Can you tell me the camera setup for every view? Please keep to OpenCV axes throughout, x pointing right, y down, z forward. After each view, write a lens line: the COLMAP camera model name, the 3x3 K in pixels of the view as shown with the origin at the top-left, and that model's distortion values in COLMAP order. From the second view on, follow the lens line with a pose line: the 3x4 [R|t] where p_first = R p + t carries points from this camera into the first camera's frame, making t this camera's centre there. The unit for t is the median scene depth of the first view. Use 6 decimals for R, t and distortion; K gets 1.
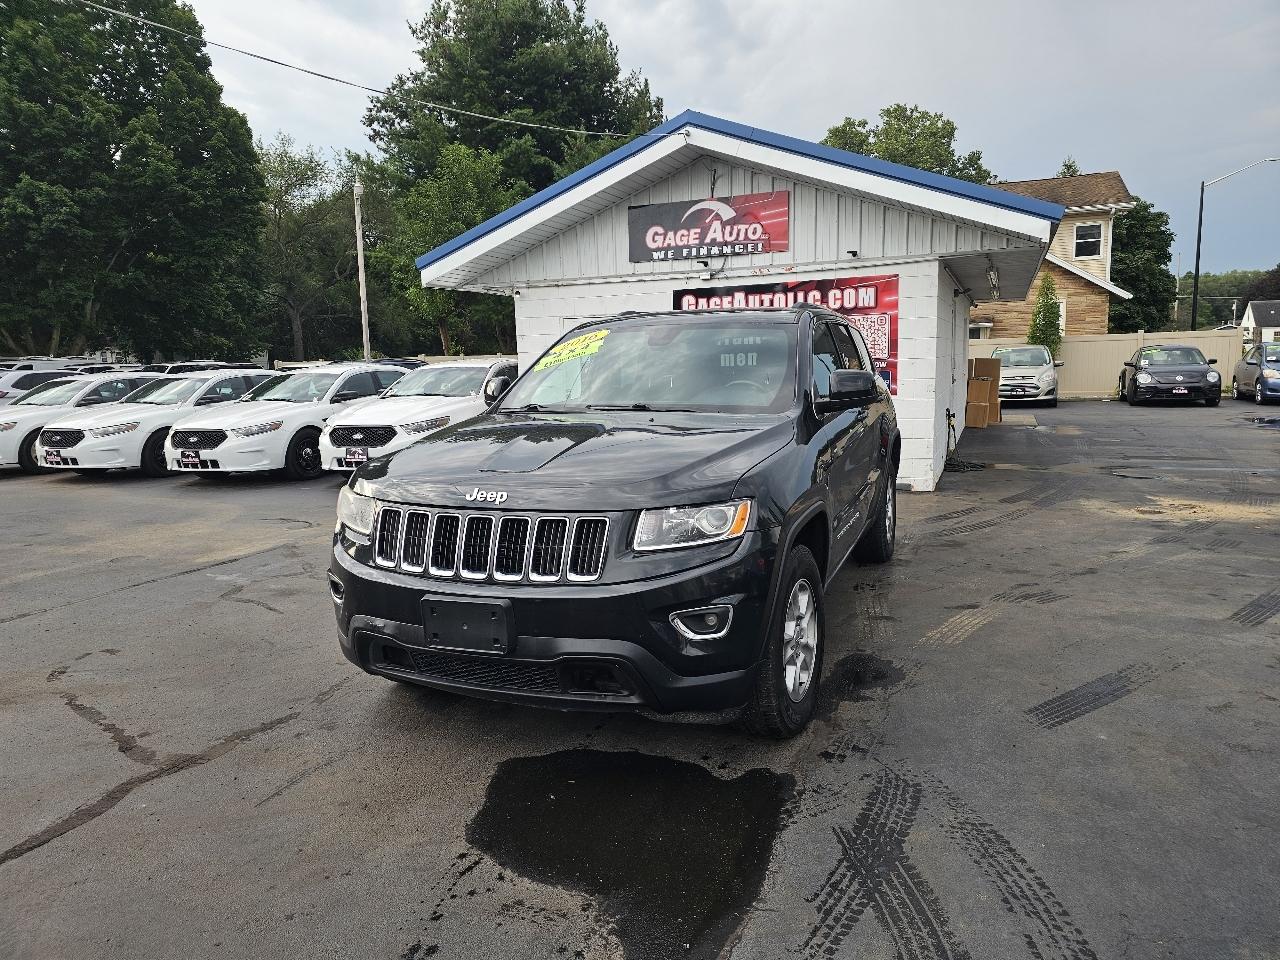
lens RADIAL K [[855.3, 0, 654.2], [0, 855.3, 472.8], [0, 0, 1]] dist [0.072876, -0.068276]
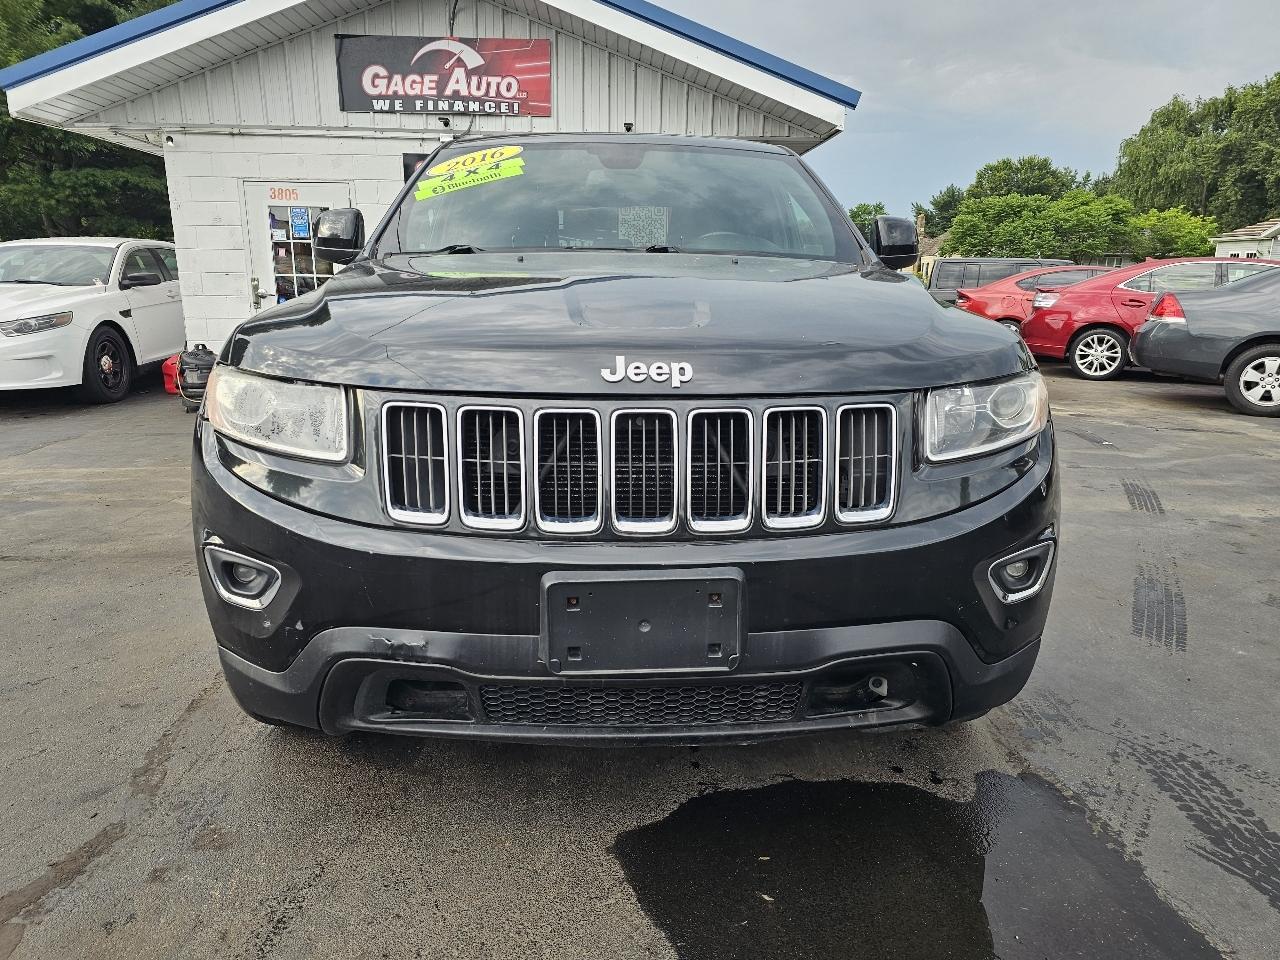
lens RADIAL K [[863.4, 0, 643.6], [0, 863.4, 483.1], [0, 0, 1]] dist [0.045397, -0.036215]
pose [[0.909936, -0.061521, 0.410161, -0.127191], [0.022006, 0.994706, 0.100378, 0.013073], [-0.414165, -0.082311, 0.906472, 0.164424]]
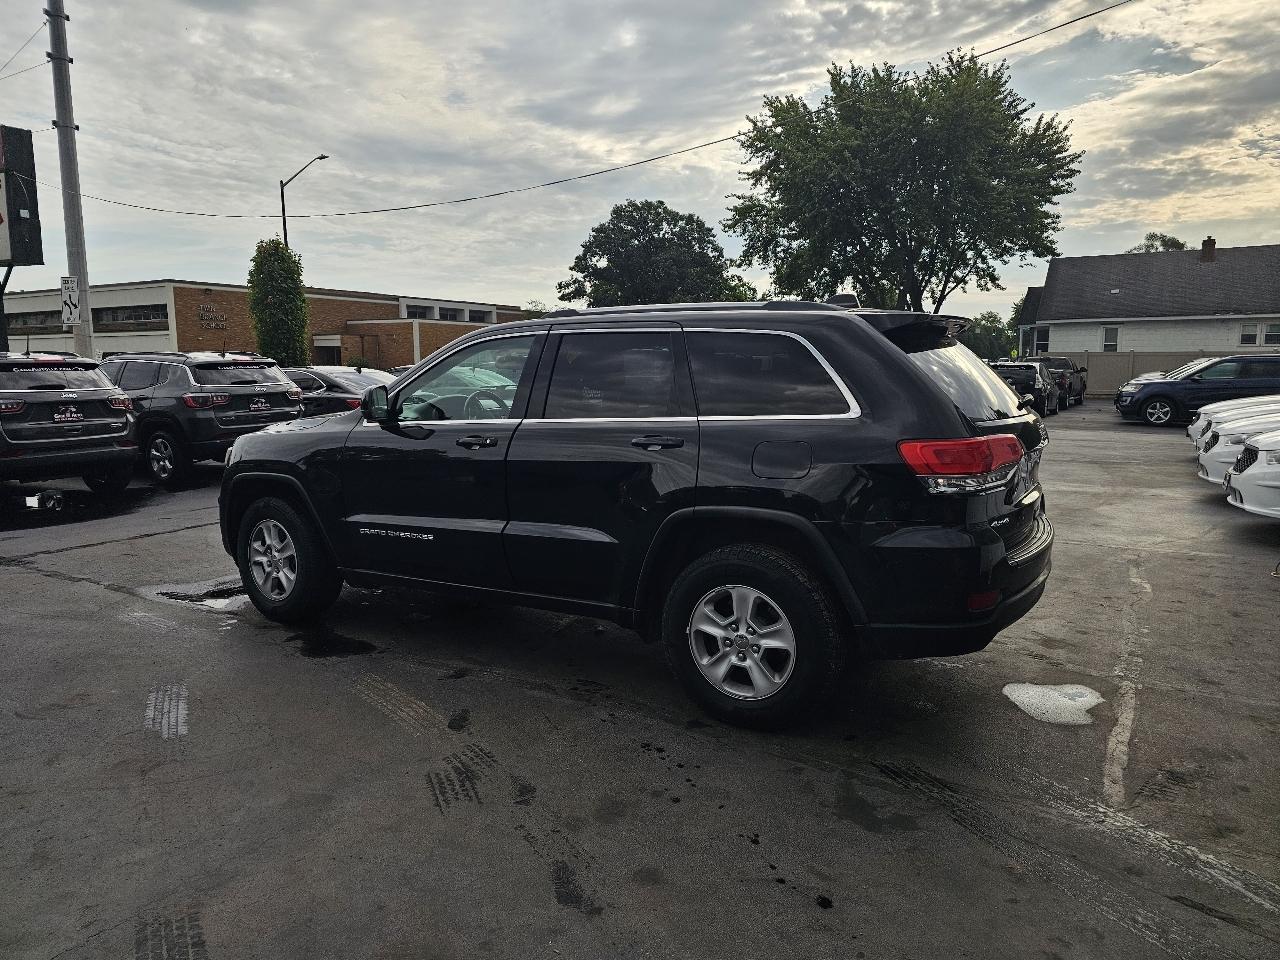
lens RADIAL K [[859.8, 0, 633.7], [0, 859.8, 465.2], [0, 0, 1]] dist [0.060435, -0.064078]
pose [[-0.163227, 0.142434, -0.976253, 0.534789], [-0.123162, 0.978841, 0.163404, -0.102669], [0.978871, 0.146909, -0.142231, 0.636920]]
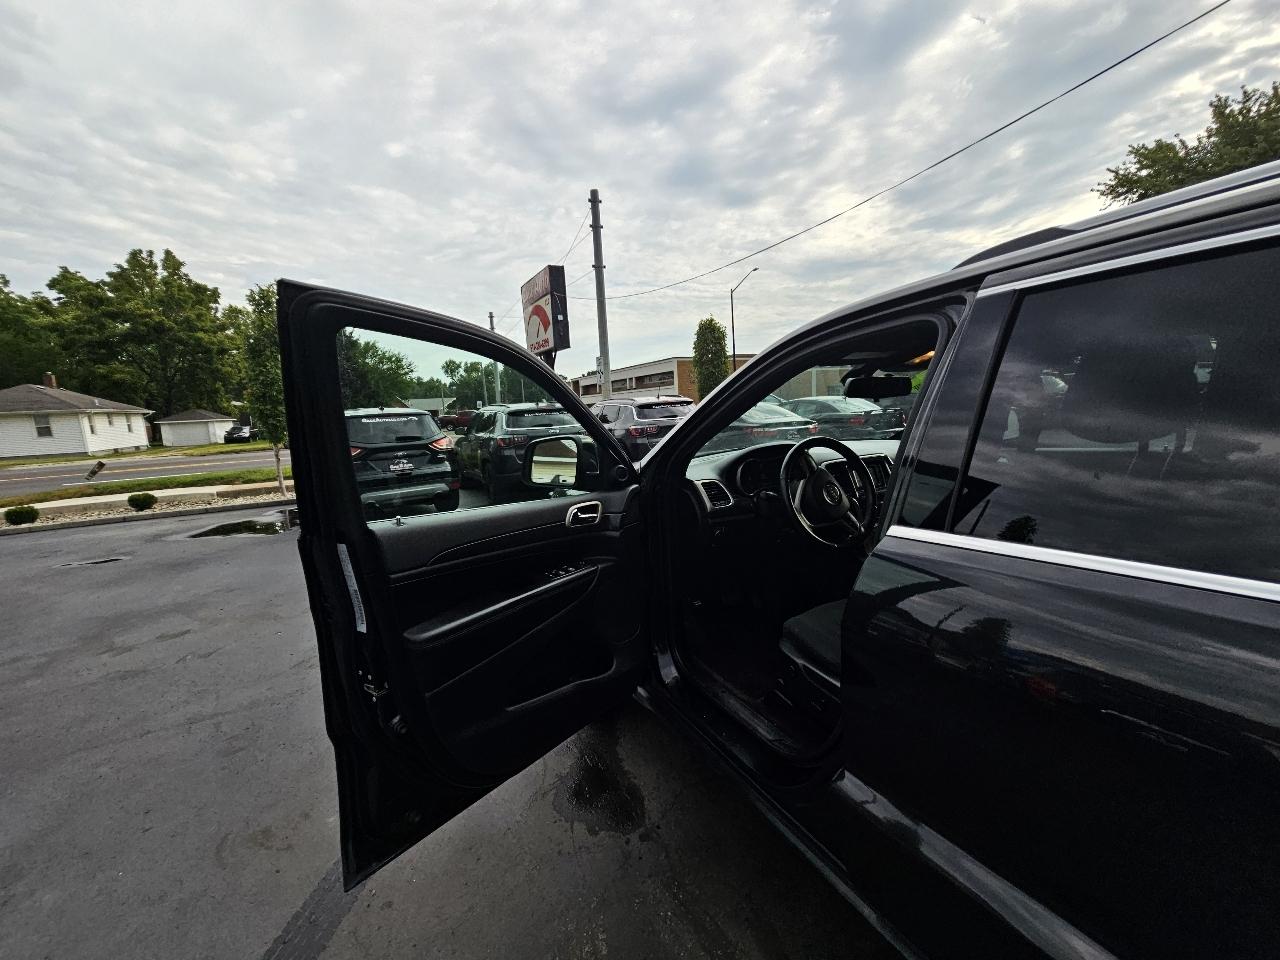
lens RADIAL K [[527.6, 0, 635.3], [0, 527.6, 465.5], [0, 0, 1]] dist [0.000788, 0.000029]
pose [[-0.668579, 0.143547, -0.729655, 0.231522], [-0.030421, 0.975091, 0.219707, -0.082047], [0.743019, 0.169088, -0.647559, 0.547933]]
